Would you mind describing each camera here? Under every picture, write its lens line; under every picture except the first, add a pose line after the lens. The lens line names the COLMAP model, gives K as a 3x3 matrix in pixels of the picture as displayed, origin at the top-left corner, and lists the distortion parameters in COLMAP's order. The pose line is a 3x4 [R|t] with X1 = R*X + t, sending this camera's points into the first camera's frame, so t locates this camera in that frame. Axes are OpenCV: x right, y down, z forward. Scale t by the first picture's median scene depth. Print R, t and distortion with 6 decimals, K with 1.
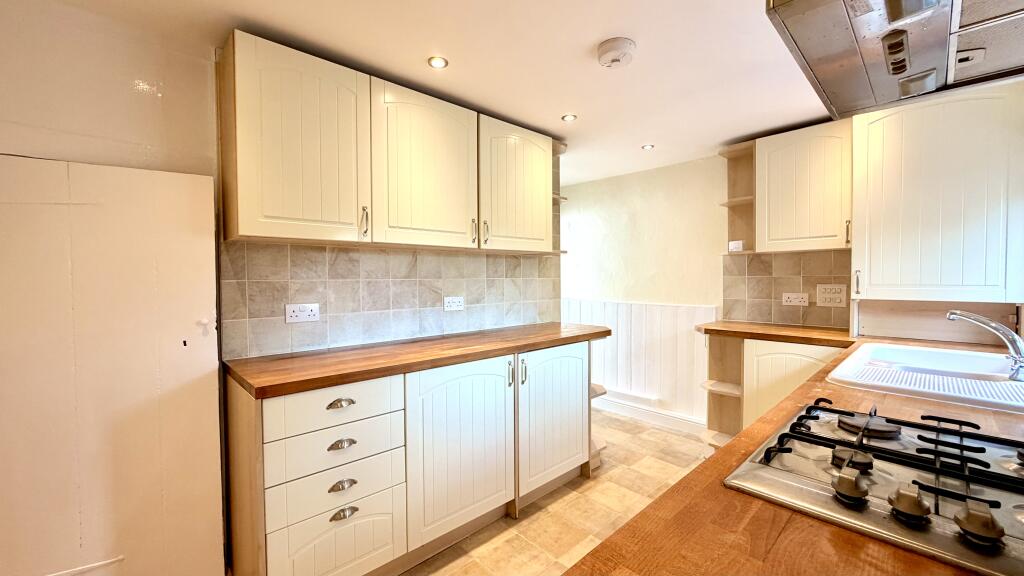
lens RADIAL K [[408.6, 0, 507.1], [0, 408.6, 286.9], [0, 0, 1]] dist [0.001547, -0.000160]
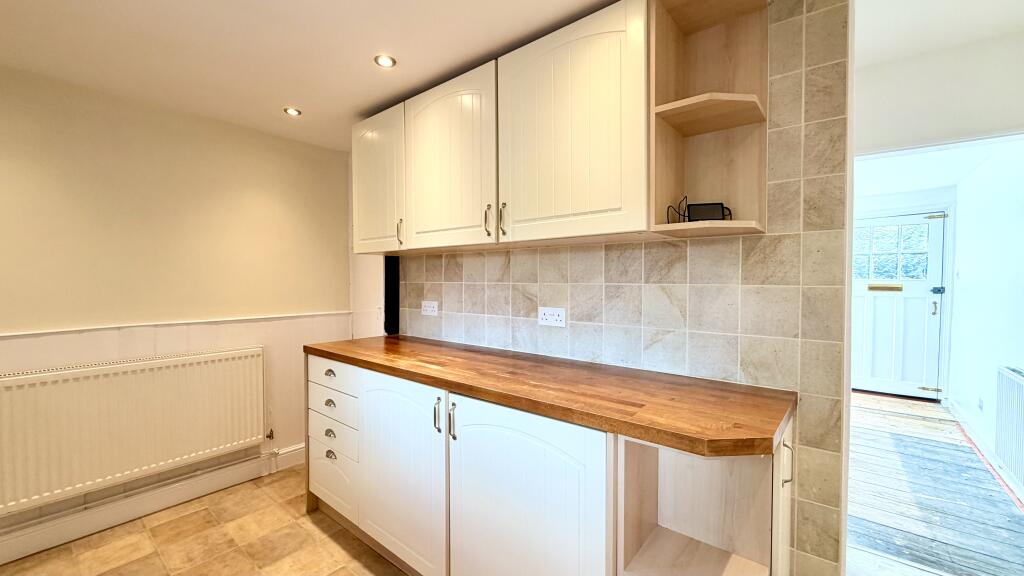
lens RADIAL K [[408.6, 0, 510.6], [0, 408.6, 288.8], [0, 0, 1]] dist [0.001547, -0.000160]
pose [[0.127589, 0.029438, -0.991390, 0.613637], [-0.024899, 0.999339, 0.026470, -0.028244], [0.991515, 0.021307, 0.128238, 0.850842]]
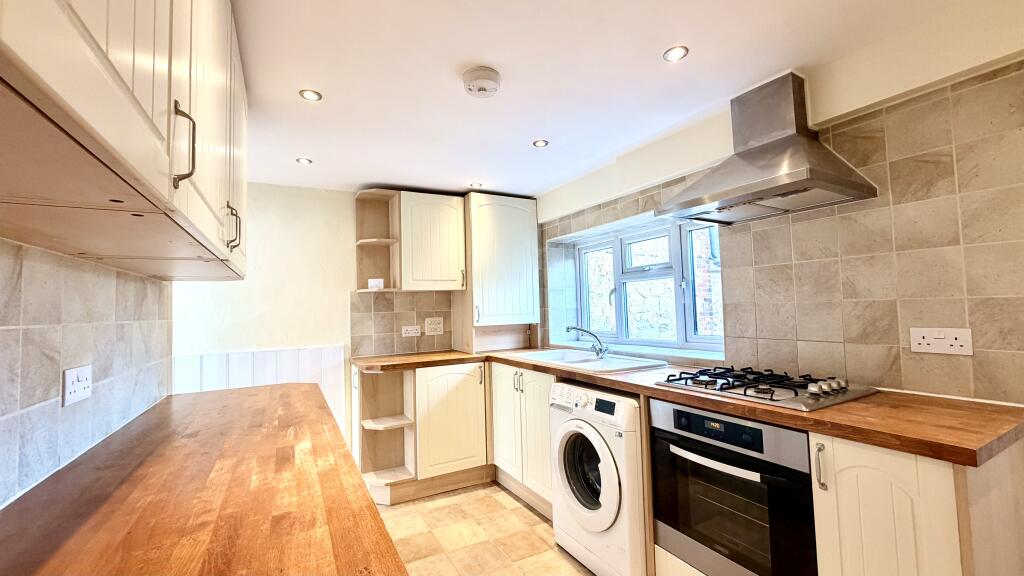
lens RADIAL K [[408.6, 0, 507.0], [0, 408.6, 286.4], [0, 0, 1]] dist [0.001547, -0.000160]
pose [[0.249279, 0.050967, 0.967090, -0.435403], [0.050968, 0.996540, -0.065657, -0.008200], [-0.967090, 0.065658, 0.245819, 0.489245]]
